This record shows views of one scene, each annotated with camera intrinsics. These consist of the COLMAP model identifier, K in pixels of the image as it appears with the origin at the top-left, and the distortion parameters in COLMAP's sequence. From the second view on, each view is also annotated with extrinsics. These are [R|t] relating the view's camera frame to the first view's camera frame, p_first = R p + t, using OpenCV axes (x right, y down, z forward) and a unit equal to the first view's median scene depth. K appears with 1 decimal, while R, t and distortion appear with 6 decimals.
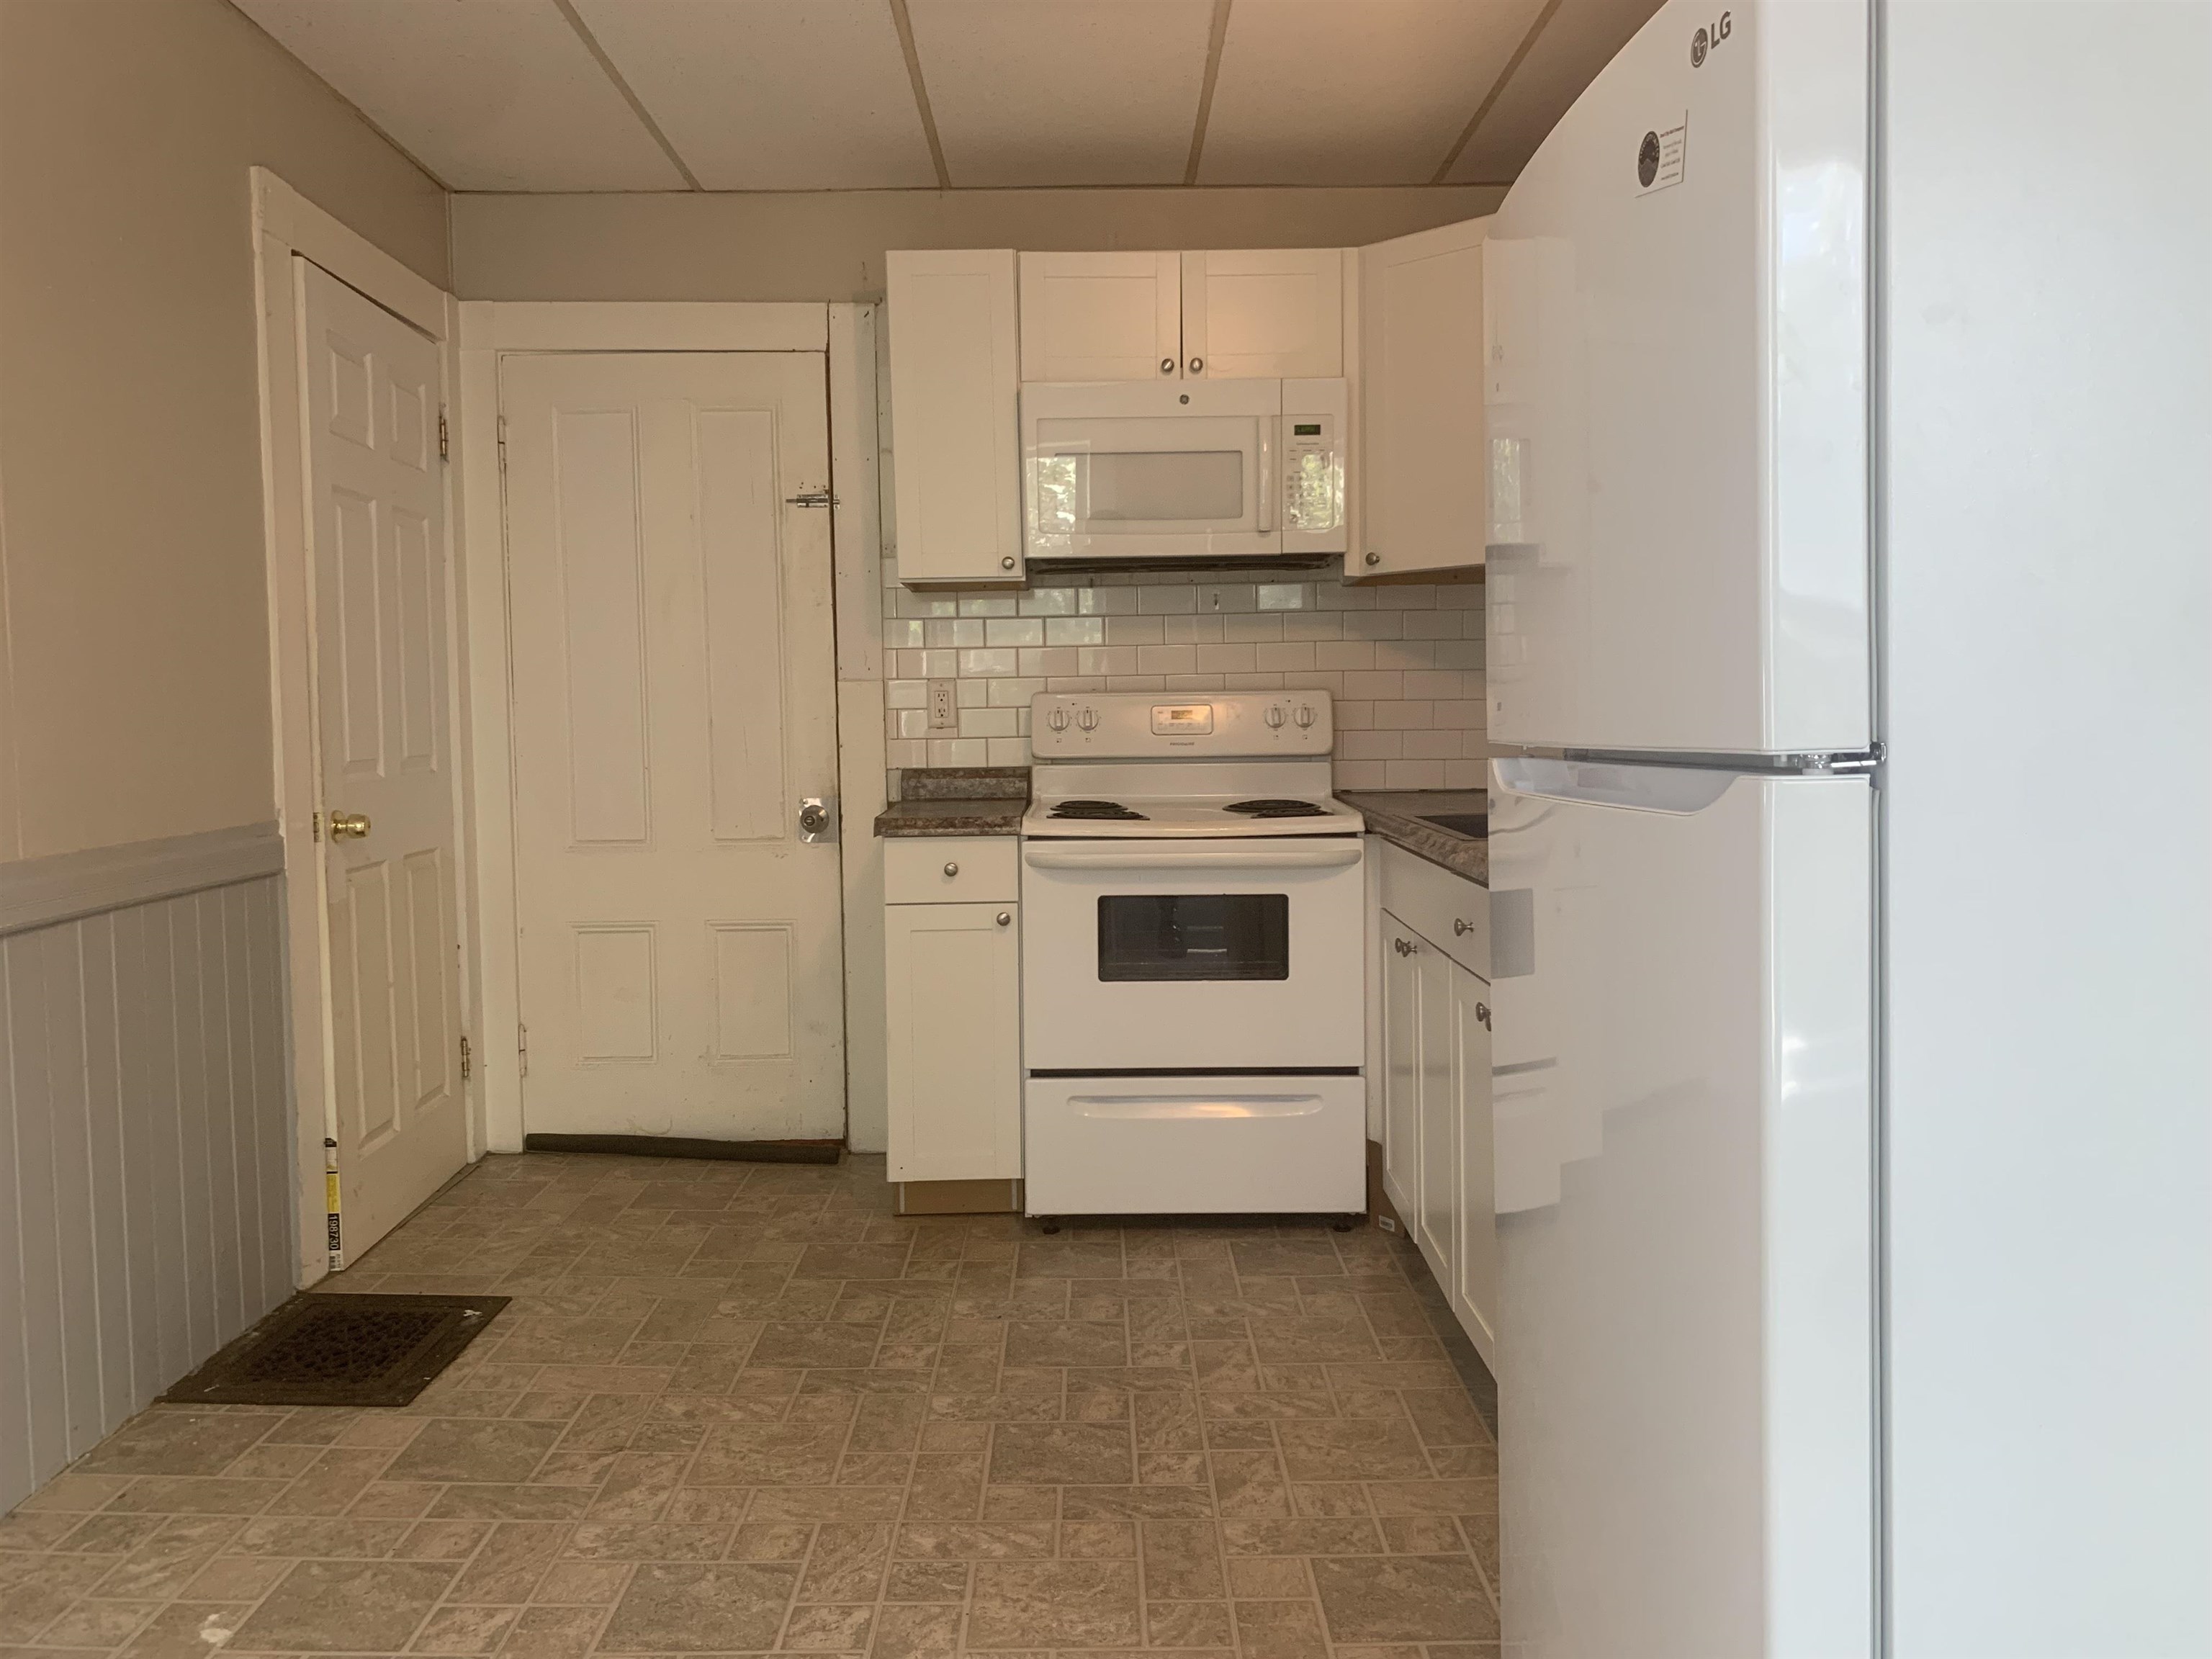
lens RADIAL K [[1692.9, 0, 1144.8], [0, 1692.9, 827.9], [0, 0, 1]] dist [0.033338, -0.036830]
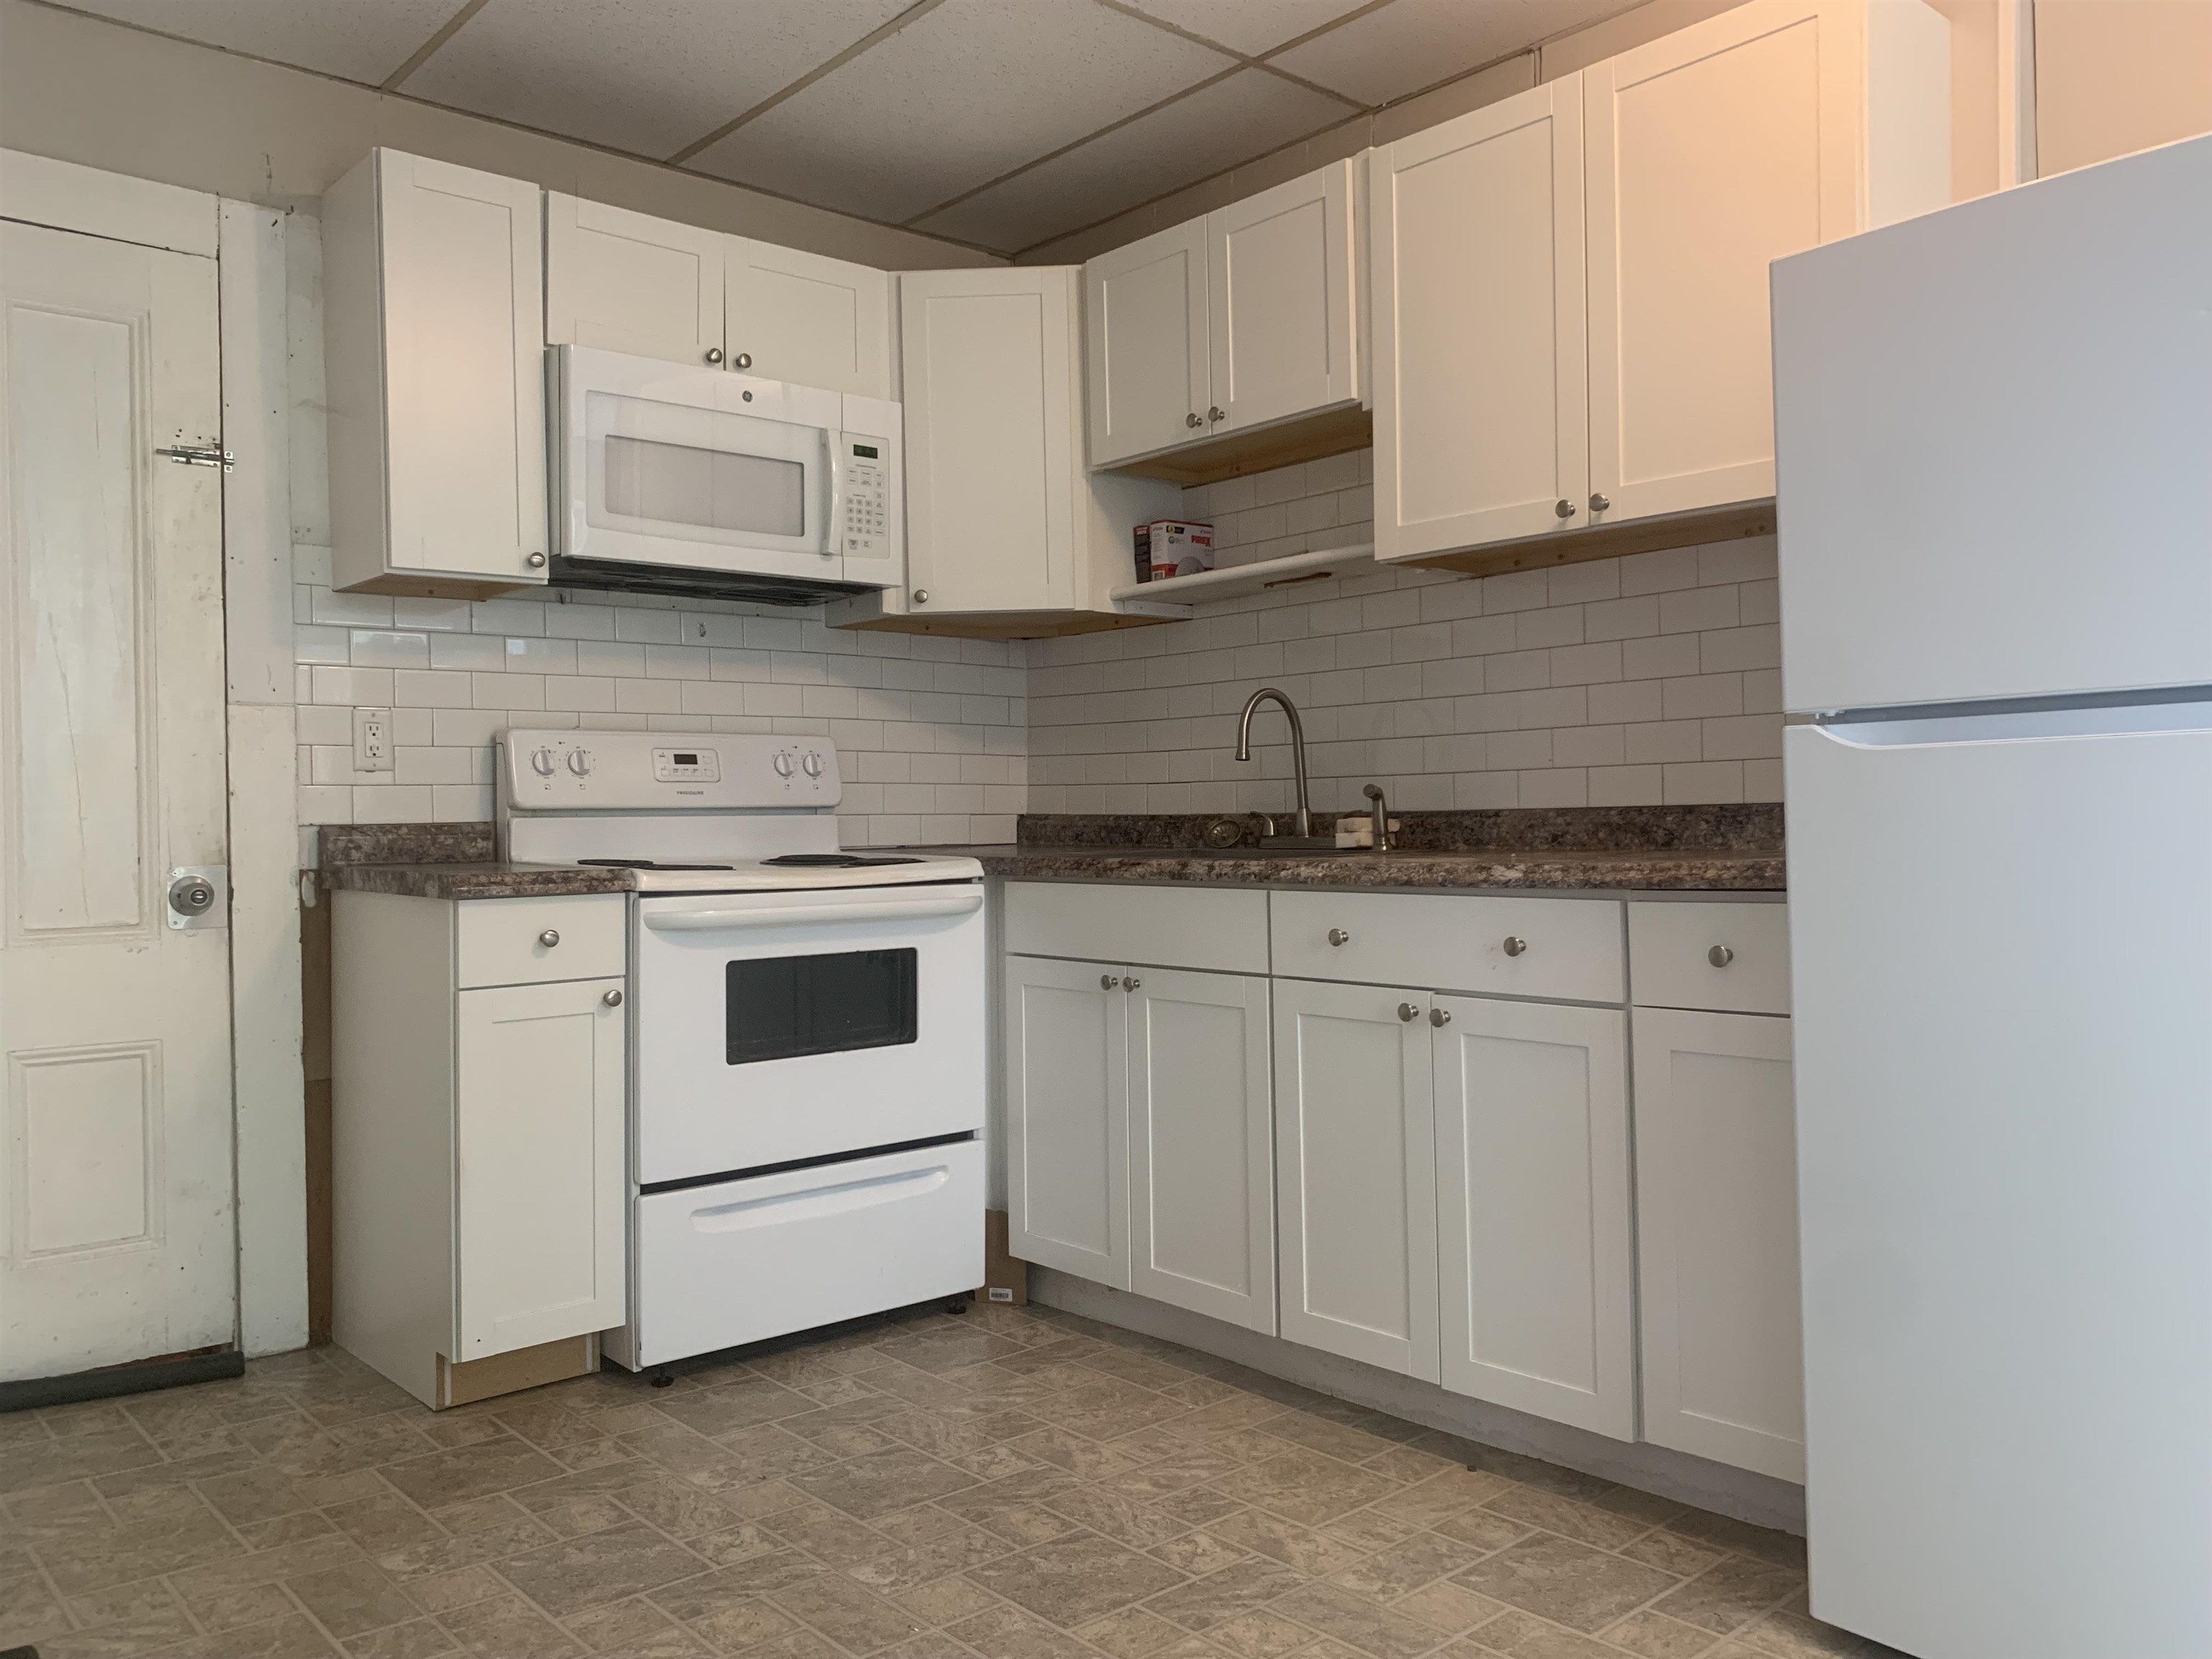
lens RADIAL K [[1692.9, 0, 1159.9], [0, 1692.9, 831.9], [0, 0, 1]] dist [0.033338, -0.036830]
pose [[0.760656, -0.006919, 0.649118, -0.405421], [0.052605, 0.997312, -0.051013, 0.030390], [-0.647020, 0.072950, 0.758975, 0.215522]]
